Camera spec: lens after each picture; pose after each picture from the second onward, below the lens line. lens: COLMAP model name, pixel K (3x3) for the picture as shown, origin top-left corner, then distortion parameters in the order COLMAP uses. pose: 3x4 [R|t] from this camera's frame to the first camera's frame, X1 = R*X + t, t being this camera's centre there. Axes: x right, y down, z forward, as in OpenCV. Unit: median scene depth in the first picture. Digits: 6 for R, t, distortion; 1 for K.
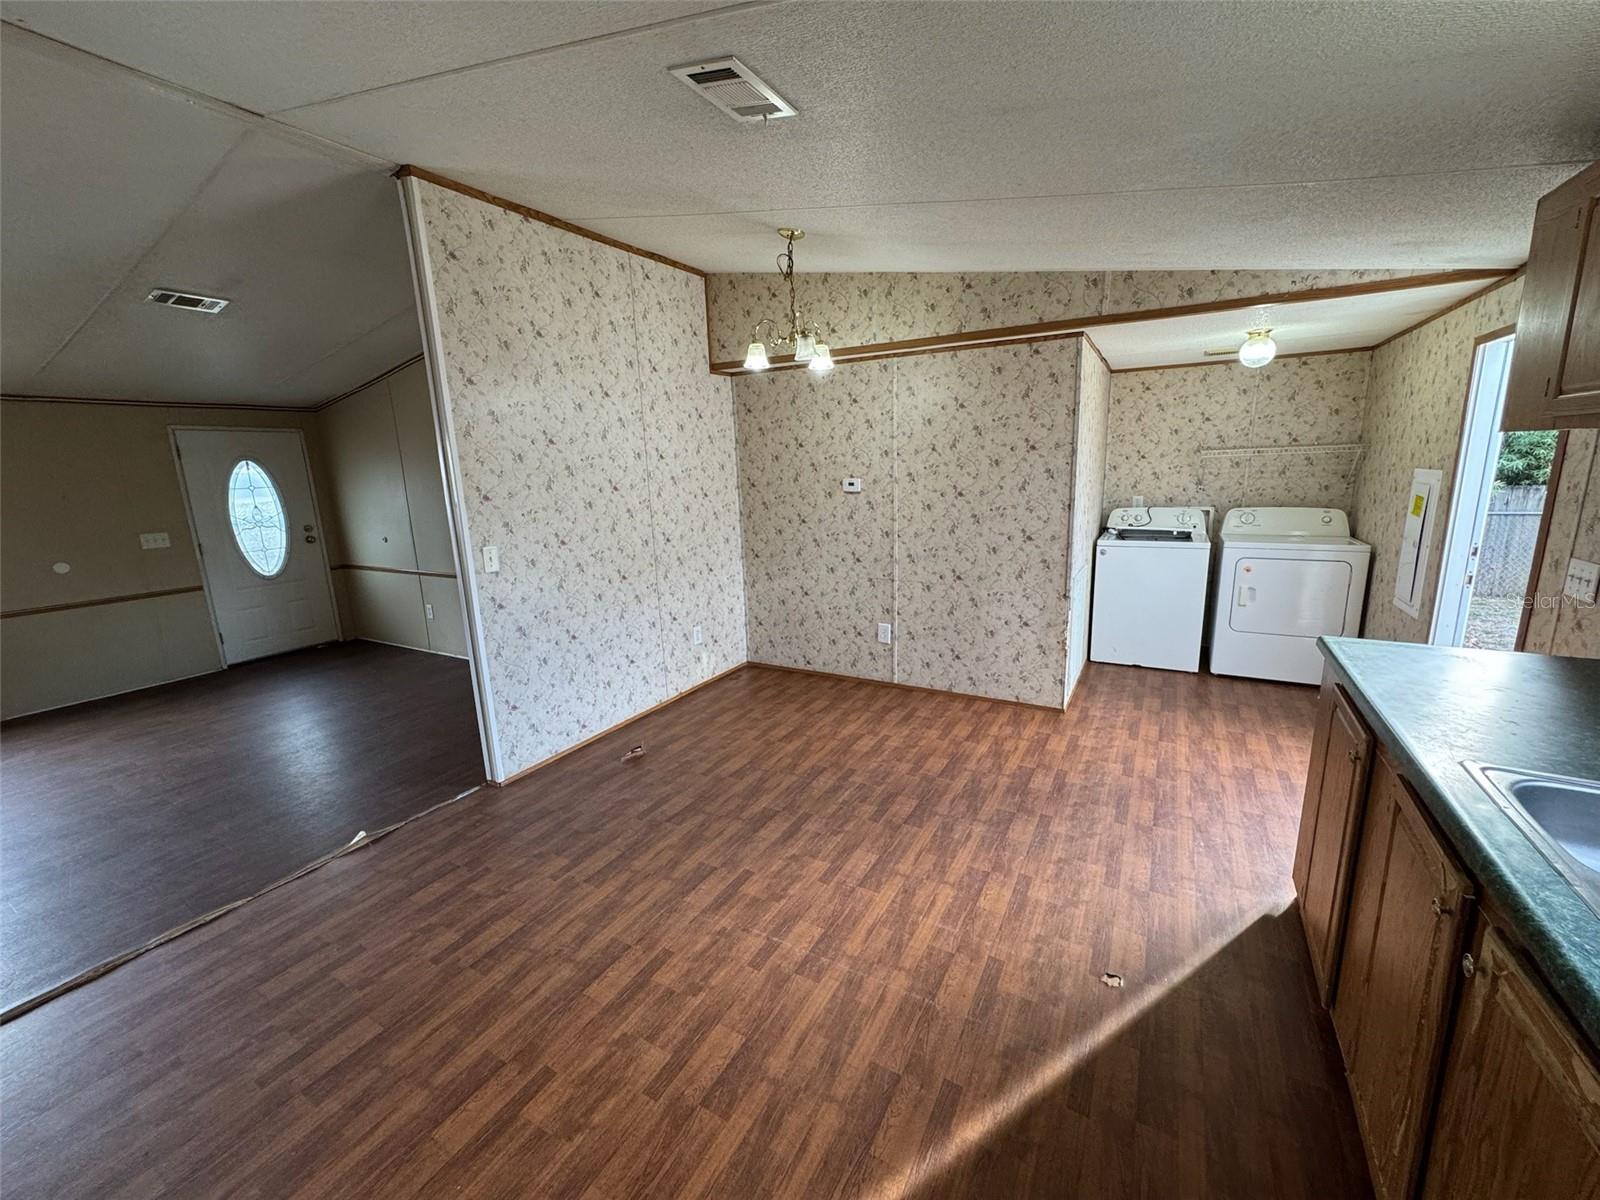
lens RADIAL K [[649.4, 0, 801.2], [0, 649.4, 600.5], [0, 0, 1]] dist [-0.000072, -0.000697]
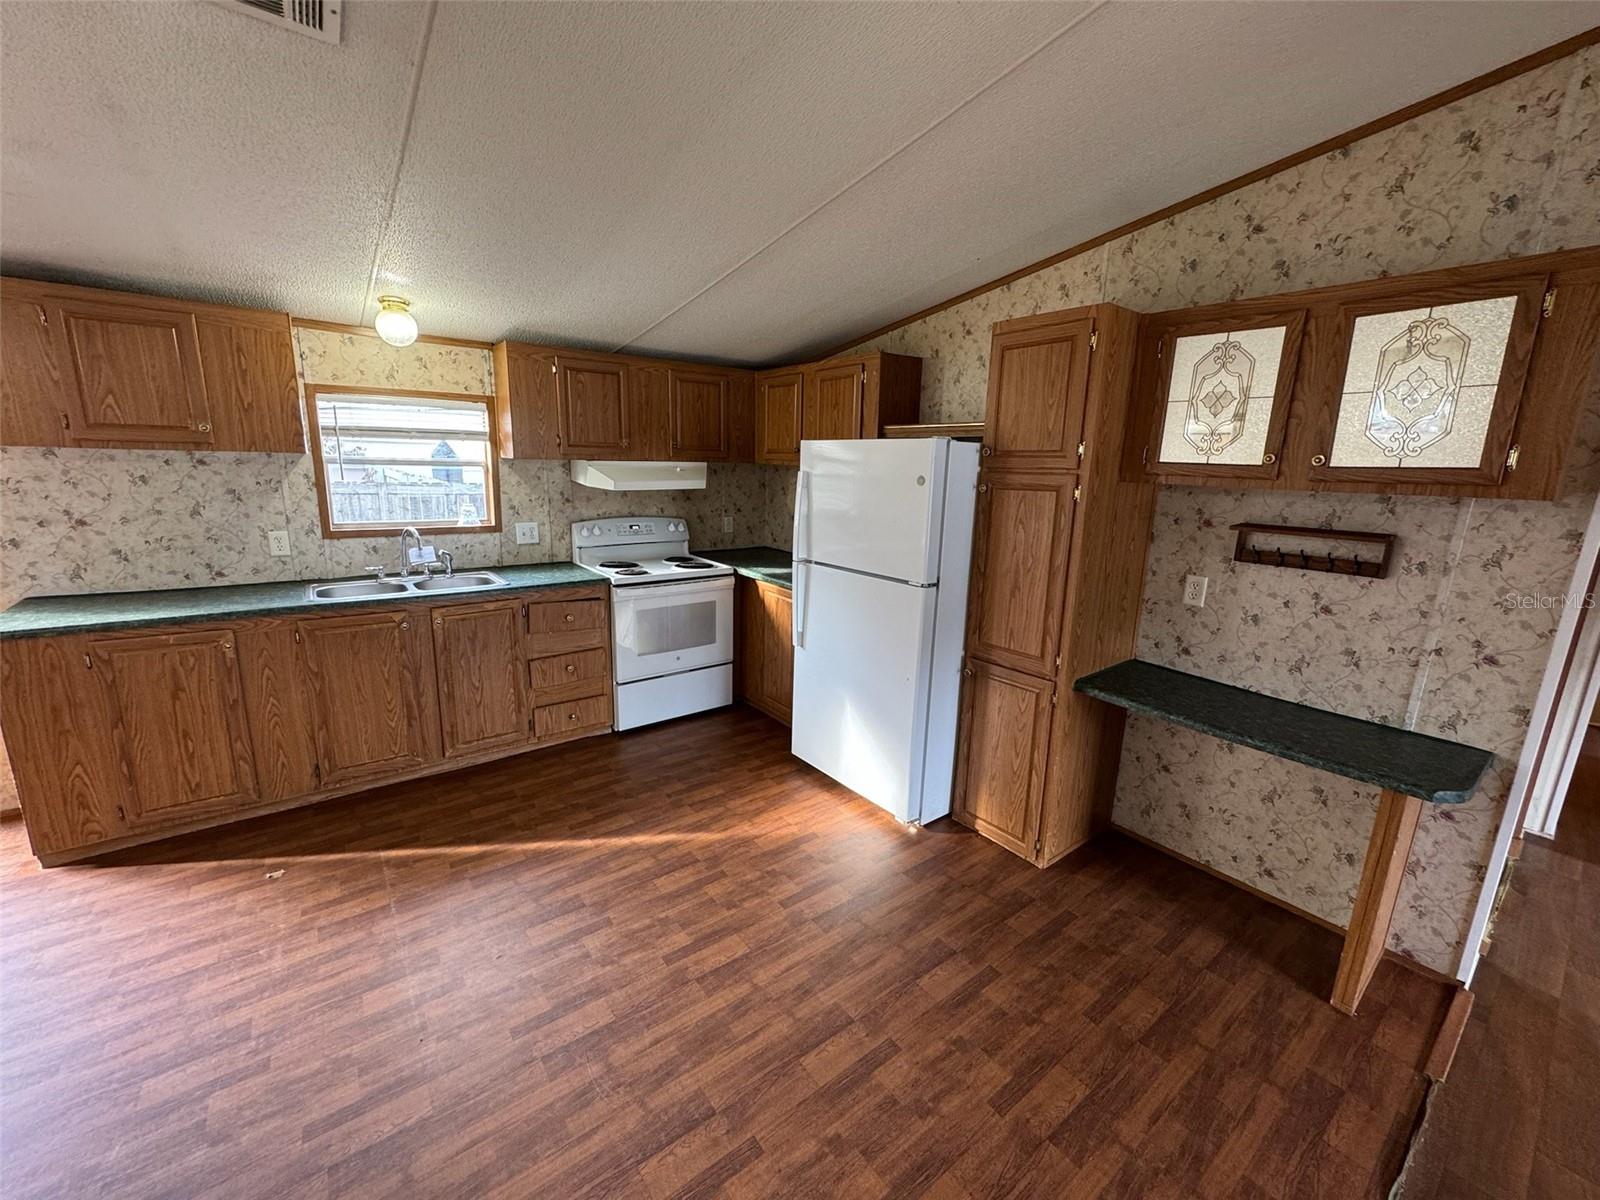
lens RADIAL K [[649.4, 0, 801.4], [0, 649.4, 600.4], [0, 0, 1]] dist [-0.000072, -0.000697]
pose [[-0.923730, -0.077909, 0.375039, -1.023174], [0.076407, 0.921944, 0.379712, -0.355615], [-0.375347, 0.379407, -0.845674, 1.667730]]
